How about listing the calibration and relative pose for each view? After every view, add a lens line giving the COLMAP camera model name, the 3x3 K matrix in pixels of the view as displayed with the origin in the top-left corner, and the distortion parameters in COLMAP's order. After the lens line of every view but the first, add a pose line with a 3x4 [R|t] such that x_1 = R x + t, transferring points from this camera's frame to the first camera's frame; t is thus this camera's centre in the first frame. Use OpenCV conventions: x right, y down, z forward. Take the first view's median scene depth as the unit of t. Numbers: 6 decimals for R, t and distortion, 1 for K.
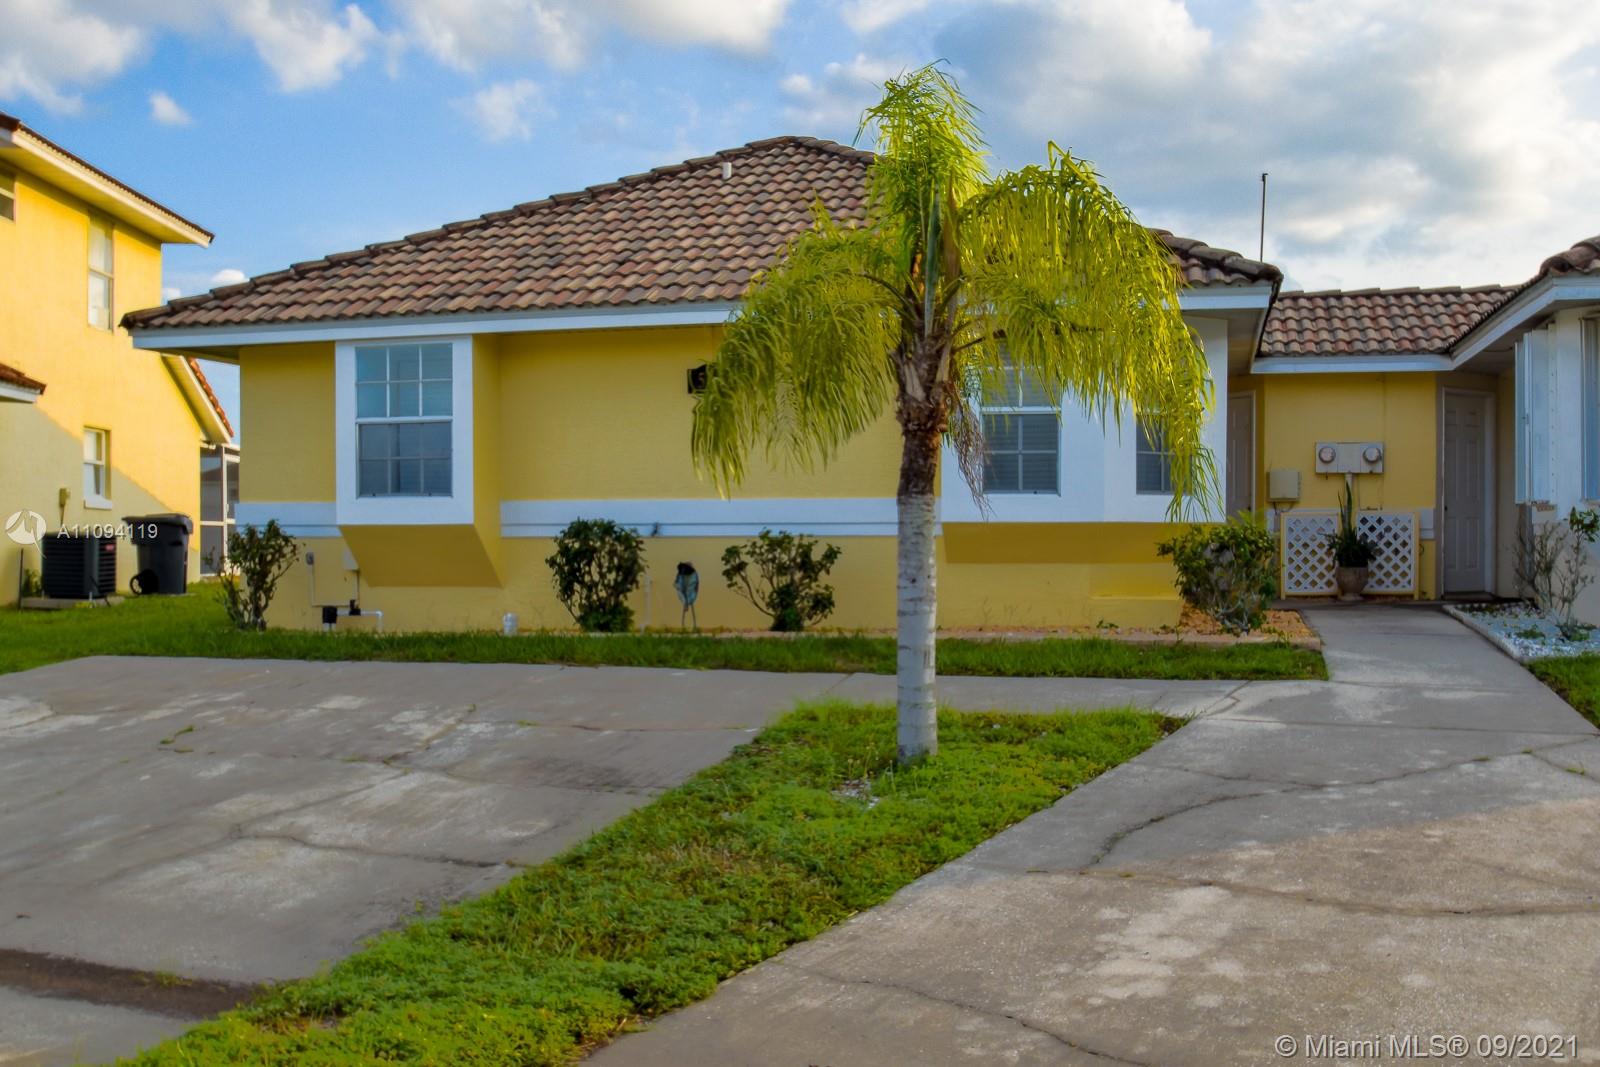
lens RADIAL K [[1597.8, 0, 804.7], [0, 1597.8, 562.4], [0, 0, 1]] dist [-0.032850, -0.004862]
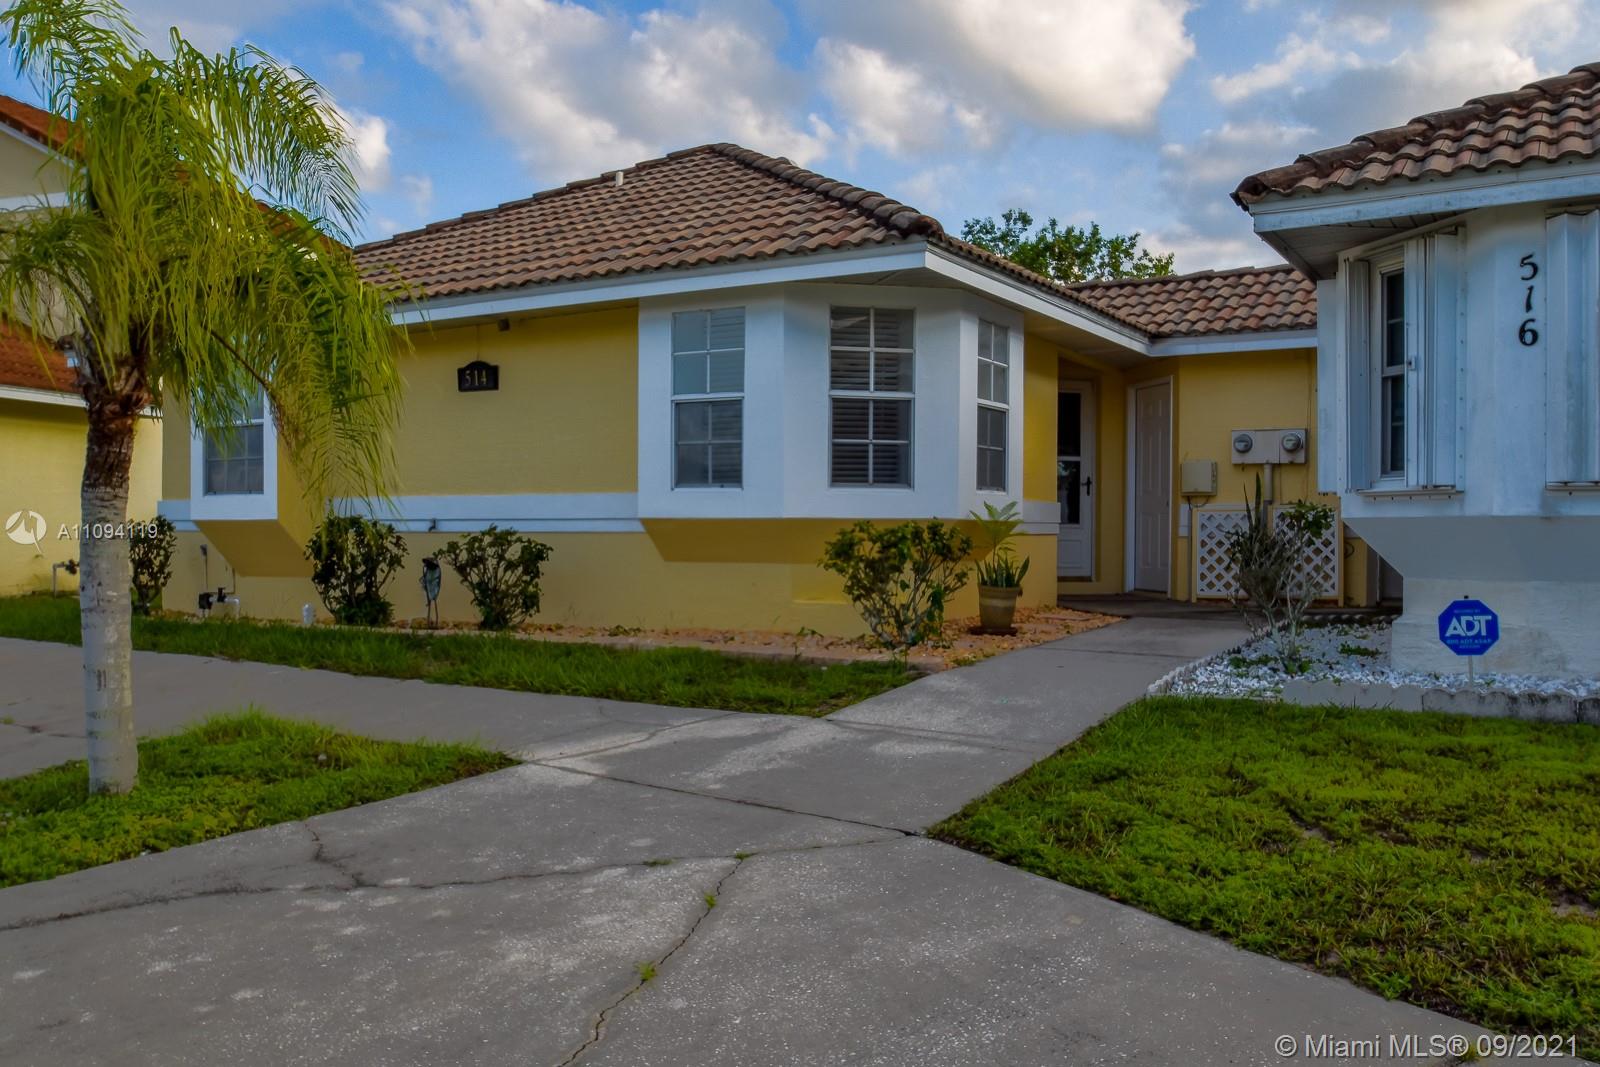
lens RADIAL K [[1293.5, 0, 791.3], [0, 1293.5, 534.3], [0, 0, 1]] dist [-0.027326, 0.006428]
pose [[0.955489, 0.004680, -0.294990, 0.354930], [-0.008109, 0.999913, -0.010402, -0.007483], [0.294916, 0.012331, 0.955444, 0.265563]]
